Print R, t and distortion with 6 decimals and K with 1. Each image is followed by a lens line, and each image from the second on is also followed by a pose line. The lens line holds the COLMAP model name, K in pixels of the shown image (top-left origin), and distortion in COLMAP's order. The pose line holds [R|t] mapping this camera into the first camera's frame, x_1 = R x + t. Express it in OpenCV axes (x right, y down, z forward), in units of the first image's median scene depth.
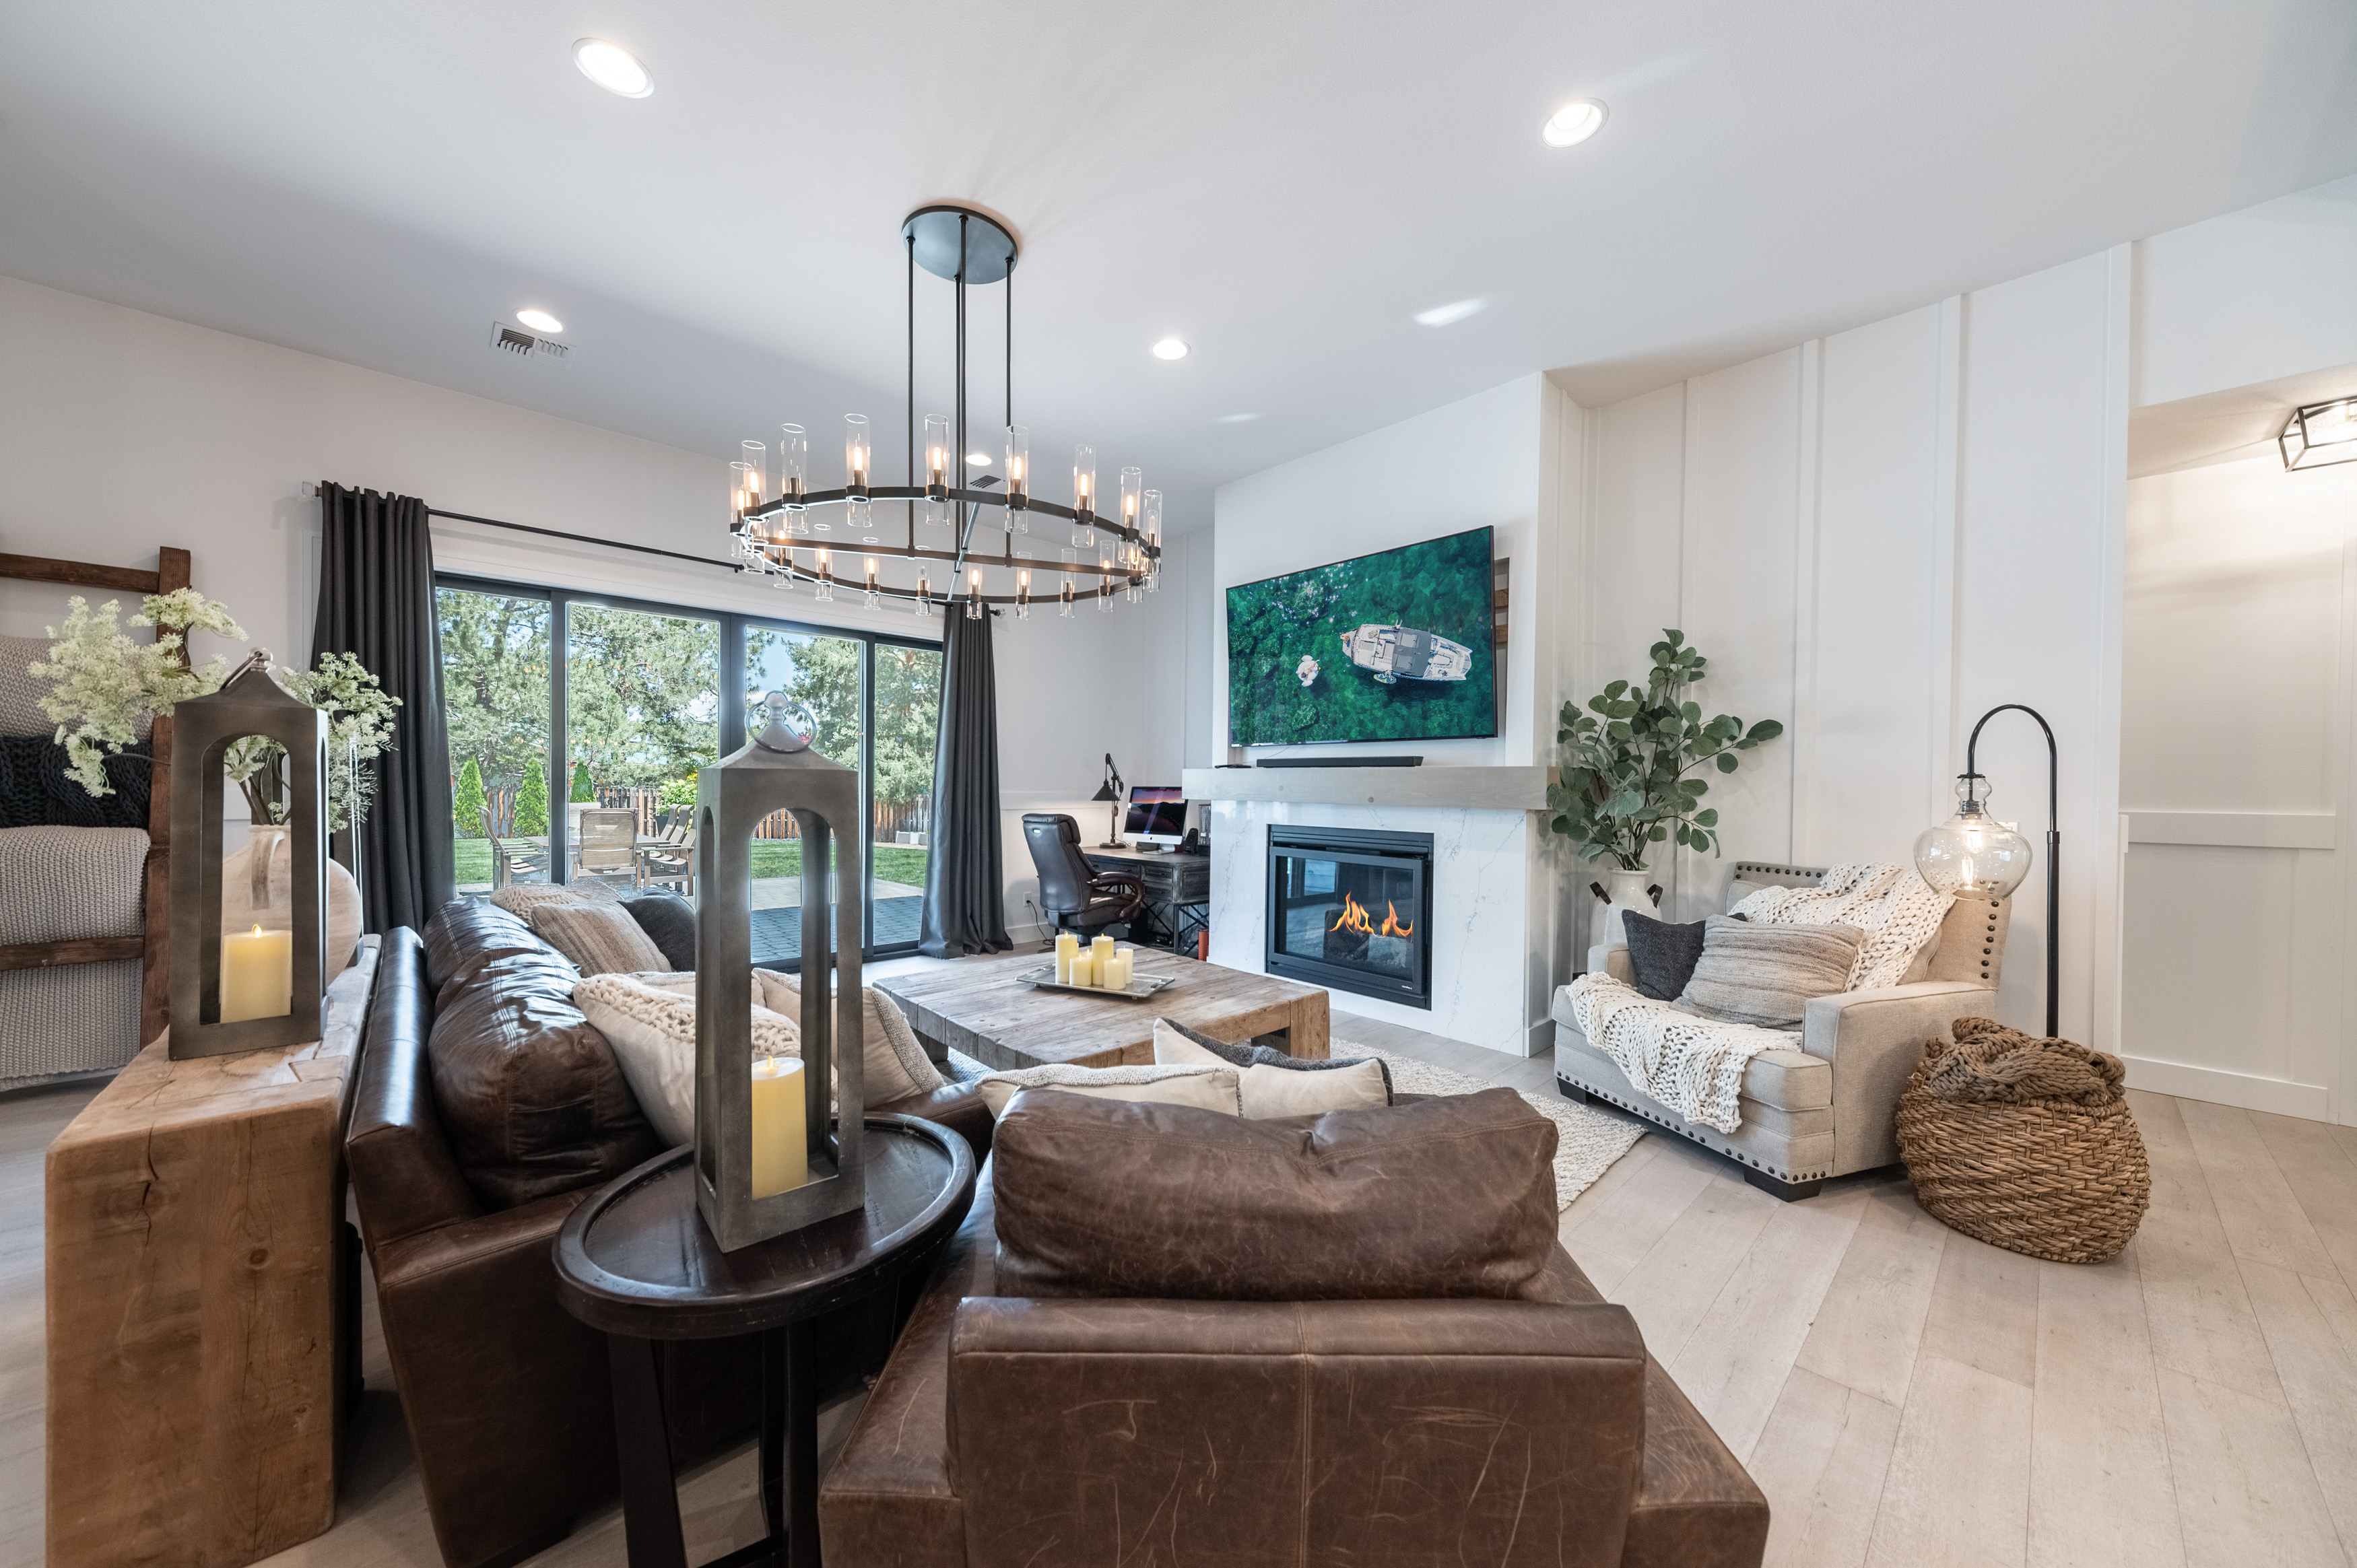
lens RADIAL K [[815.6, 0, 1177.8], [0, 815.6, 791.7], [0, 0, 1]] dist [0.006128, -0.000730]
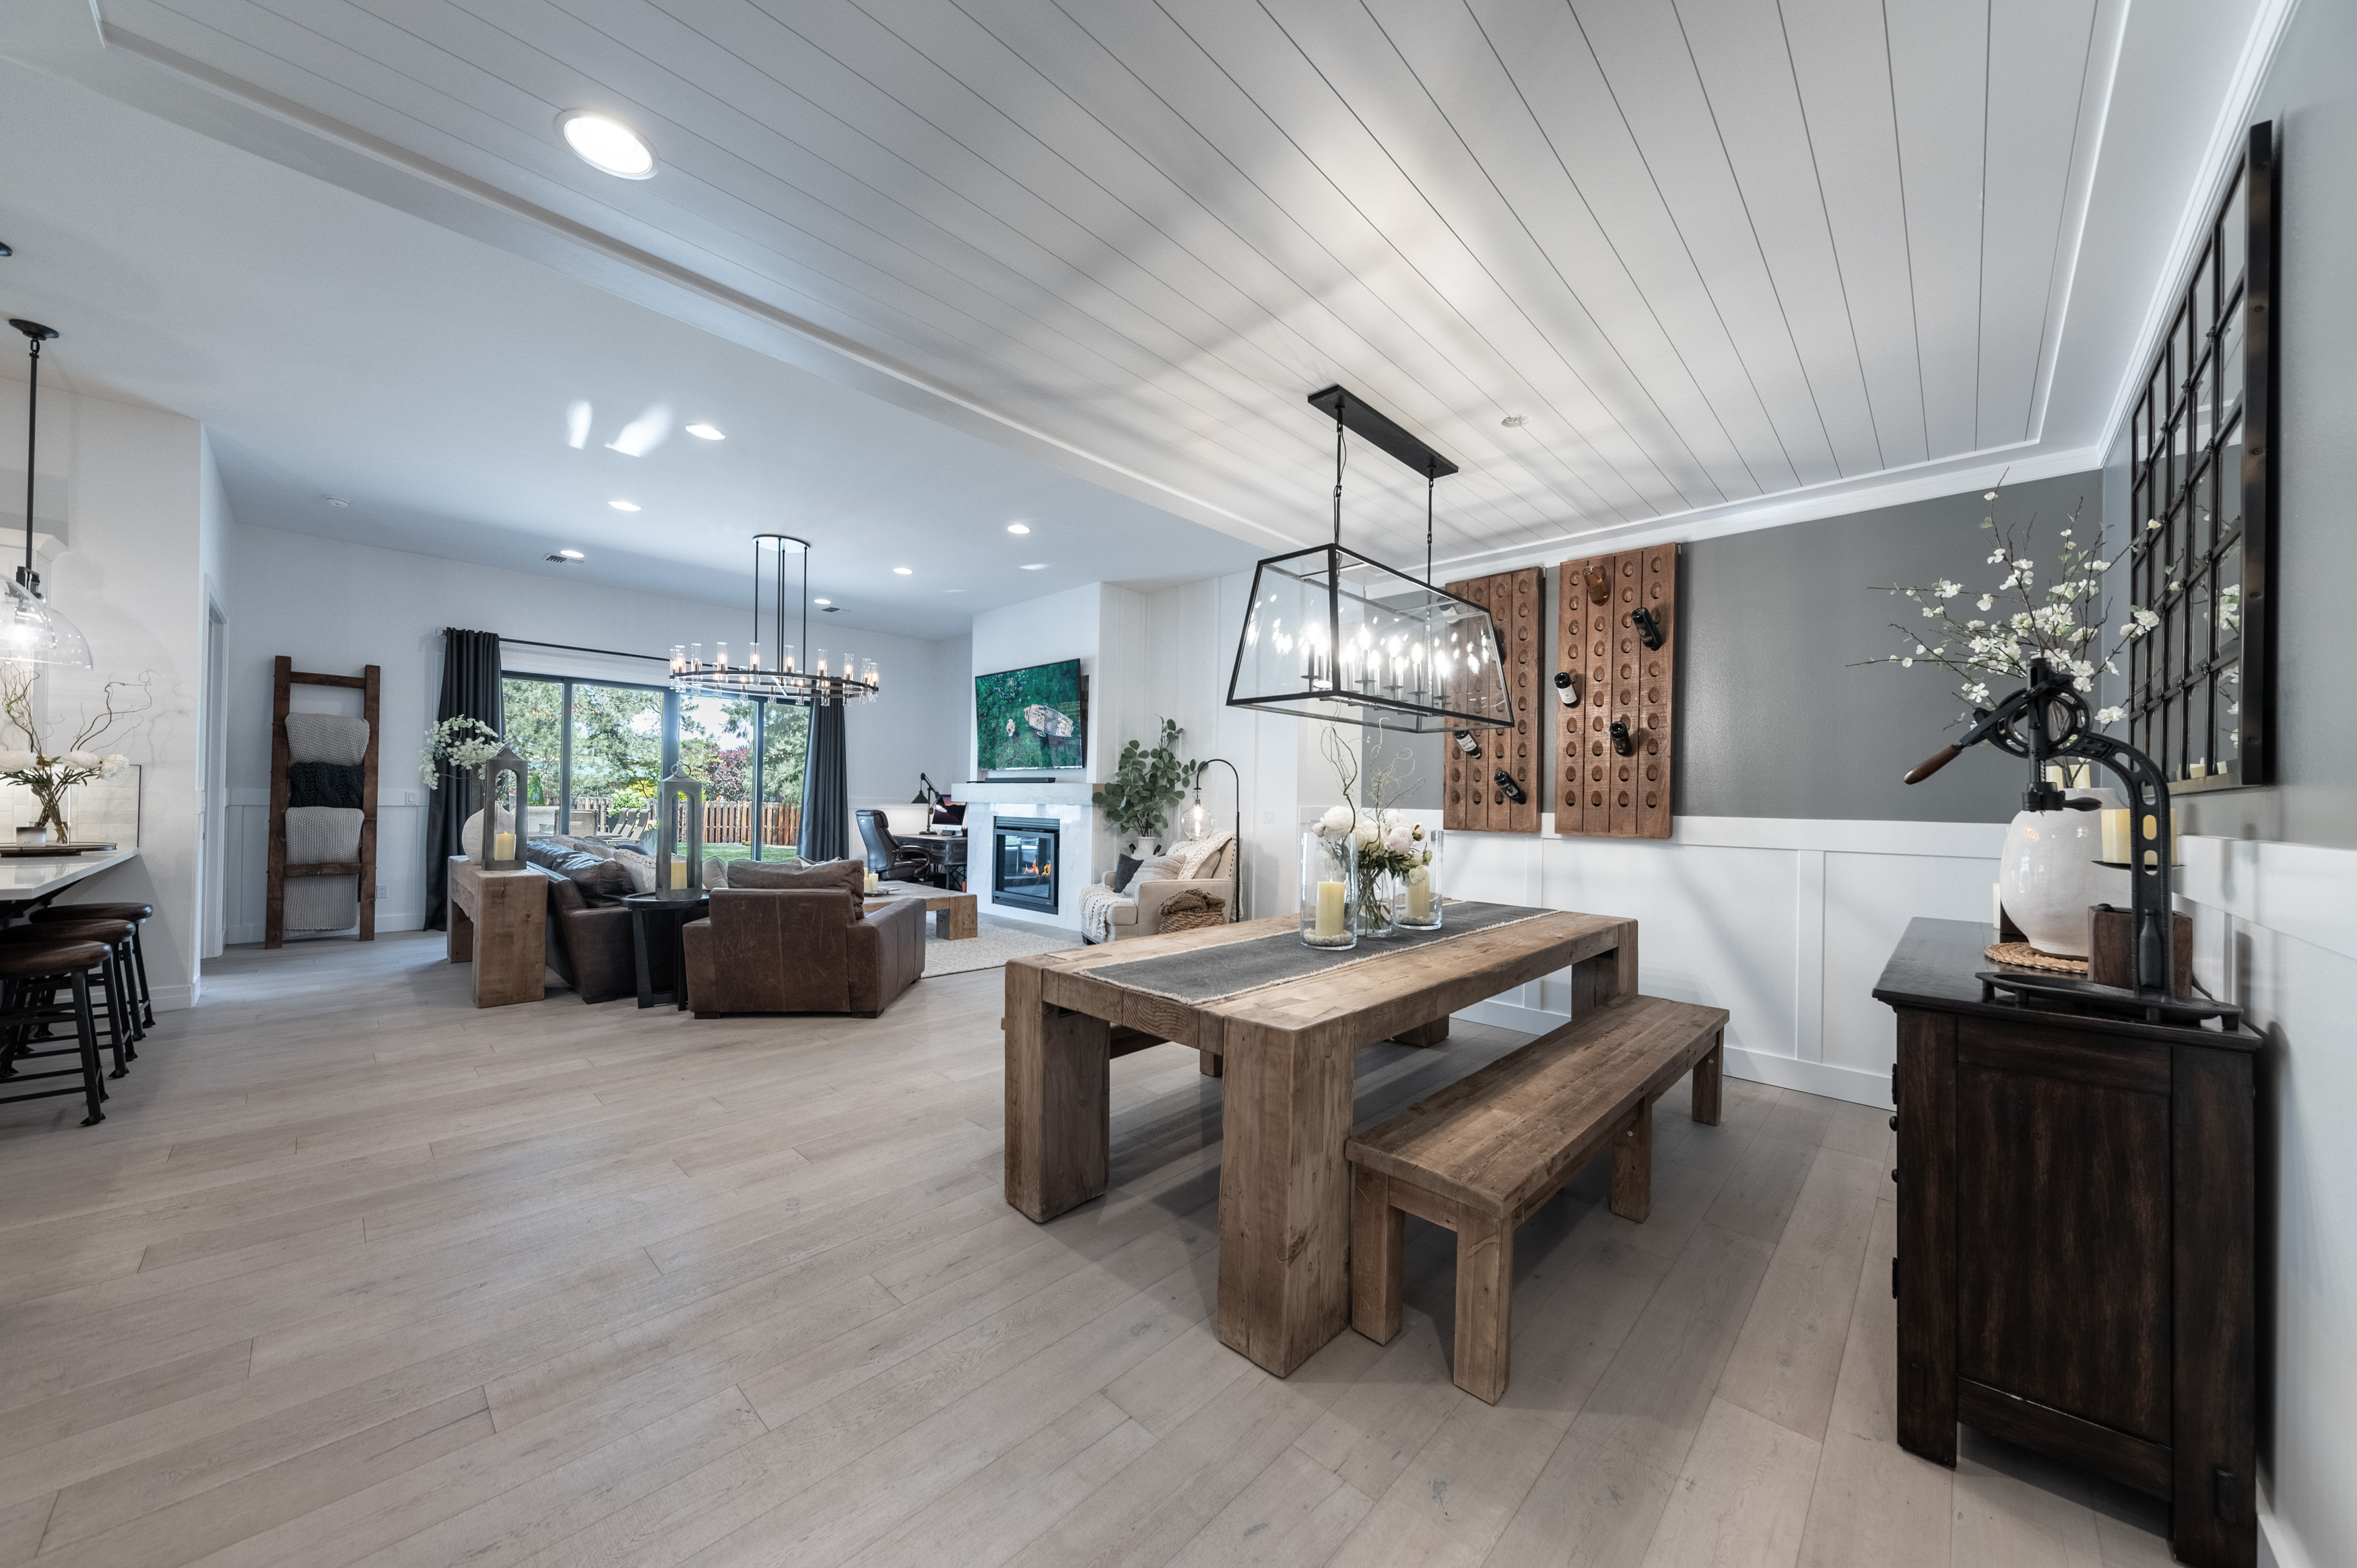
lens RADIAL K [[815.6, 0, 1181.0], [0, 815.6, 793.2], [0, 0, 1]] dist [0.006128, -0.000730]
pose [[0.998361, 0.007415, 0.056756, 0.497868], [-0.006465, 0.999836, -0.016898, 0.022714], [-0.056872, 0.016504, 0.998245, -0.895987]]
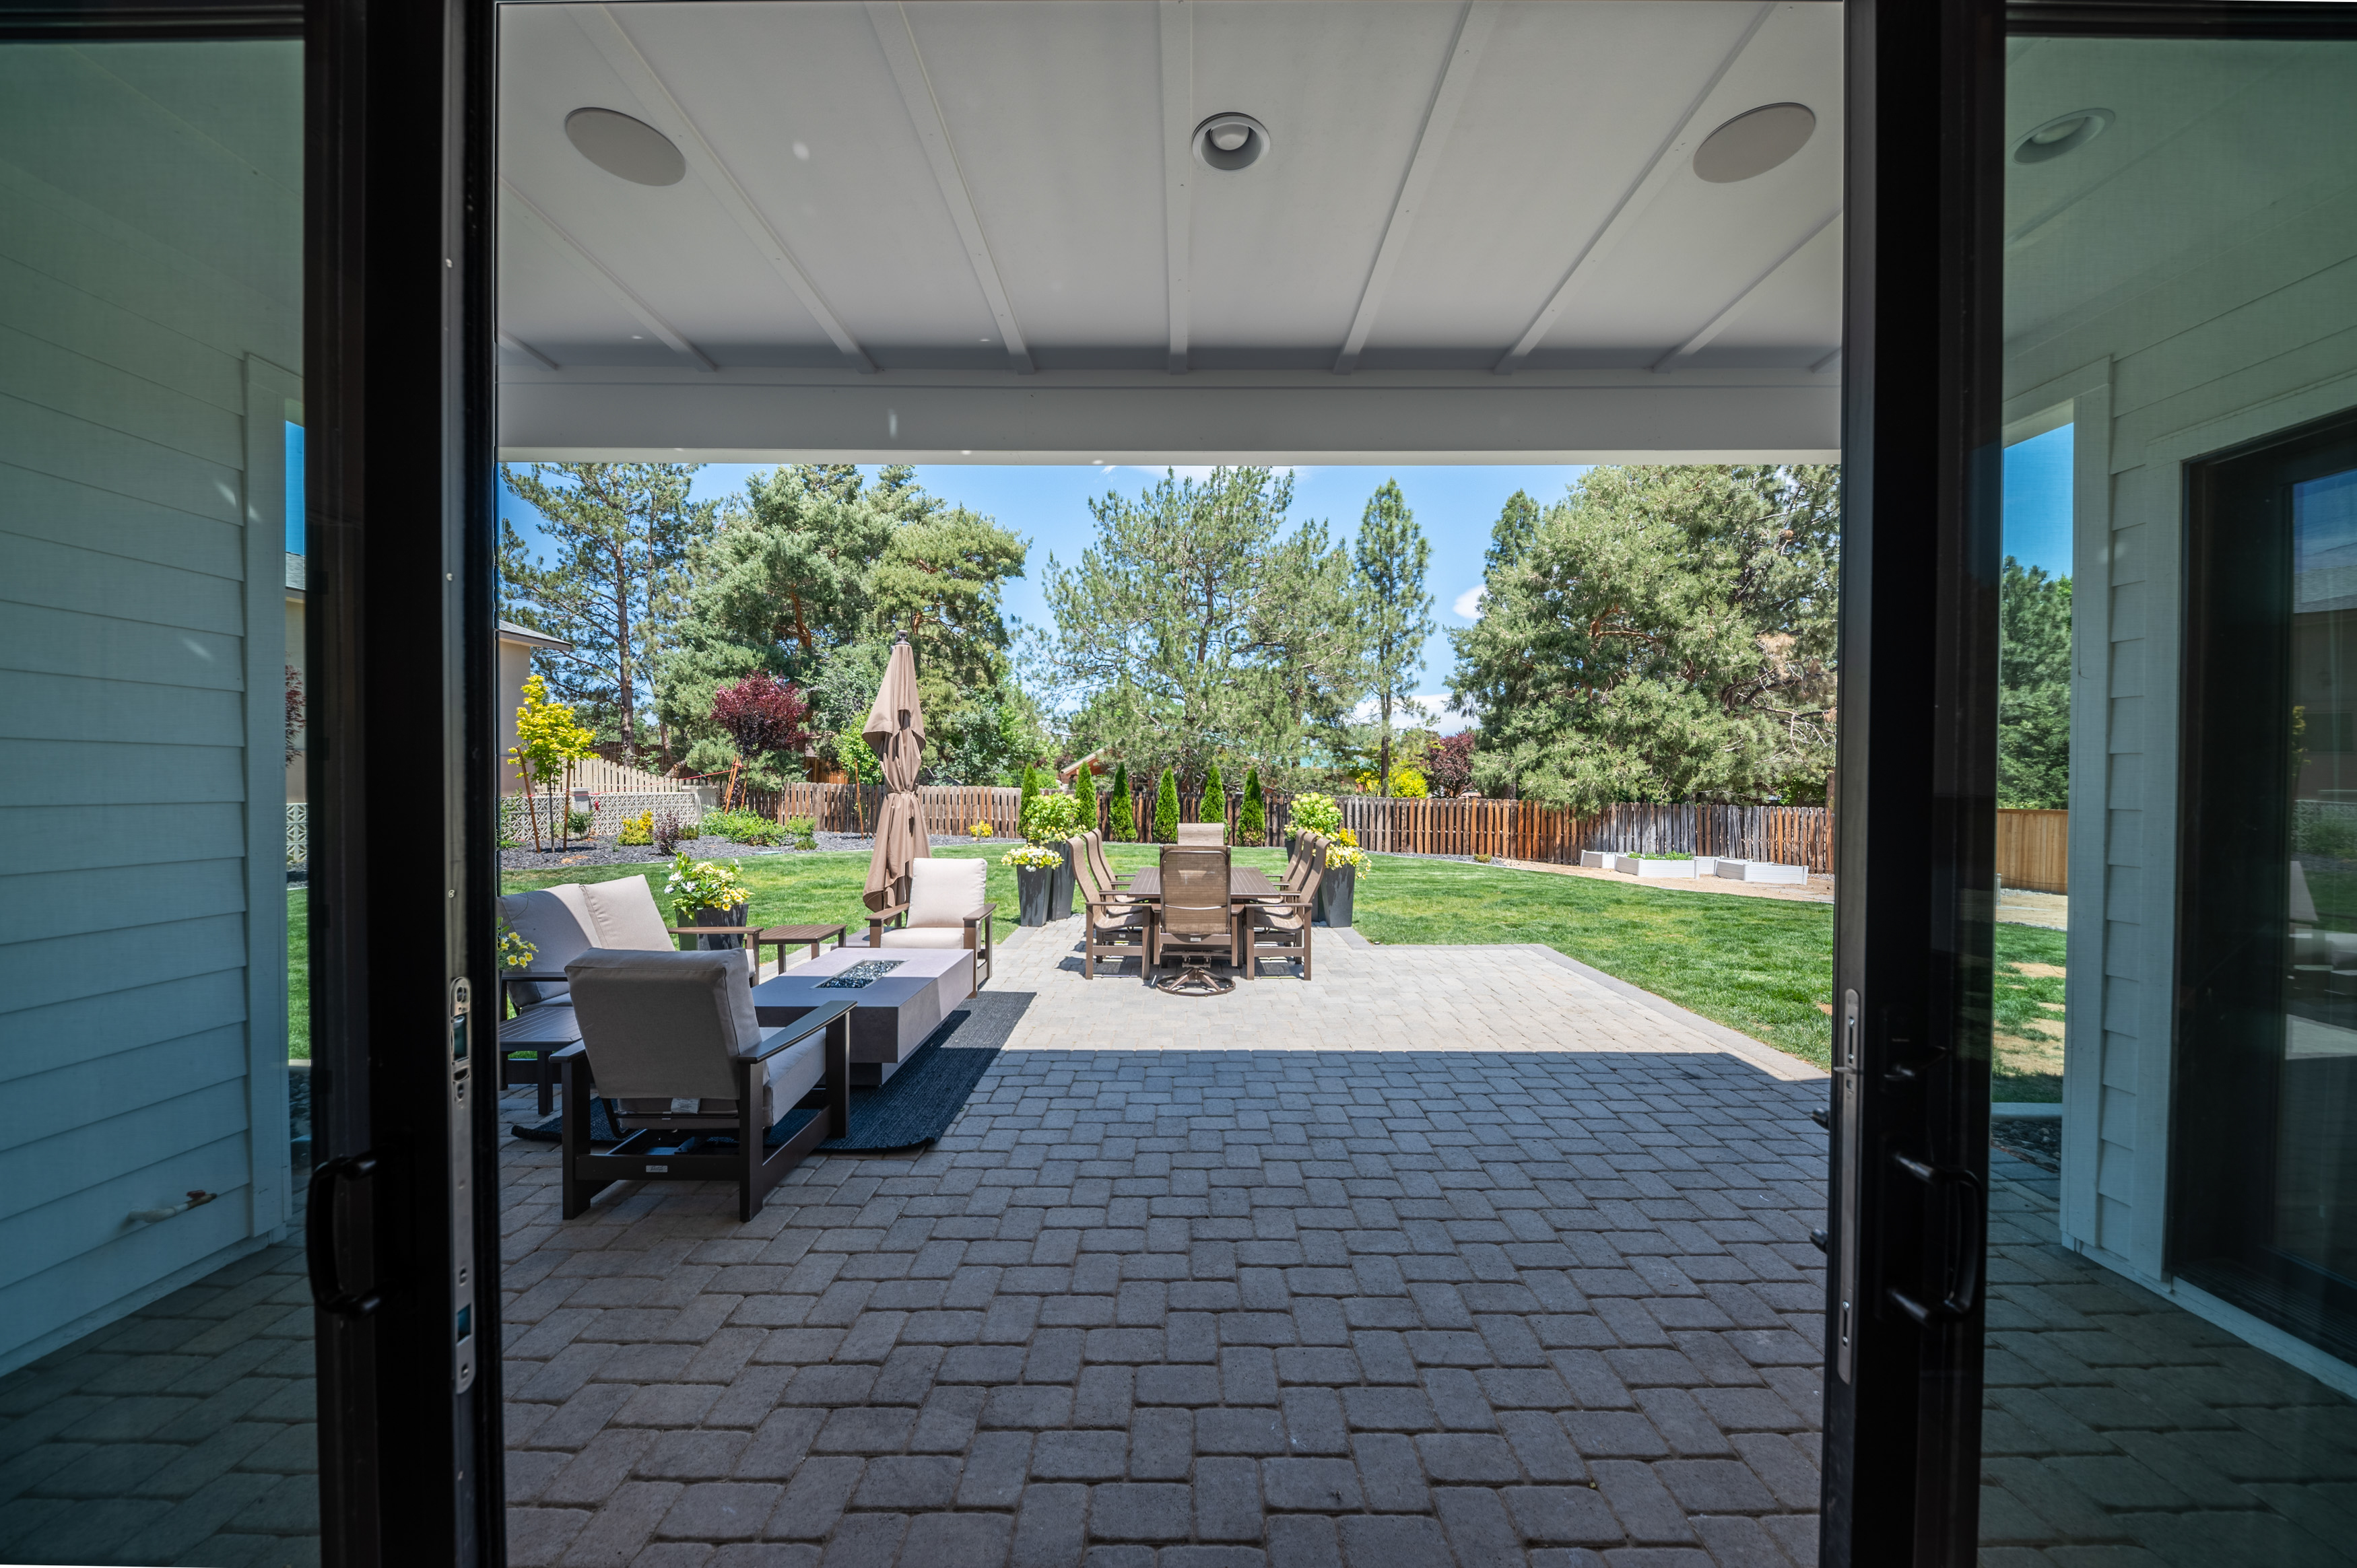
lens RADIAL K [[815.6, 0, 1170.0], [0, 815.6, 796.7], [0, 0, 1]] dist [0.006128, -0.000730]
pose [[0.716558, 0.006658, -0.697496, -0.564550], [-0.001286, 0.999965, 0.008224, -0.049255], [0.697526, -0.004996, 0.716542, 1.136595]]
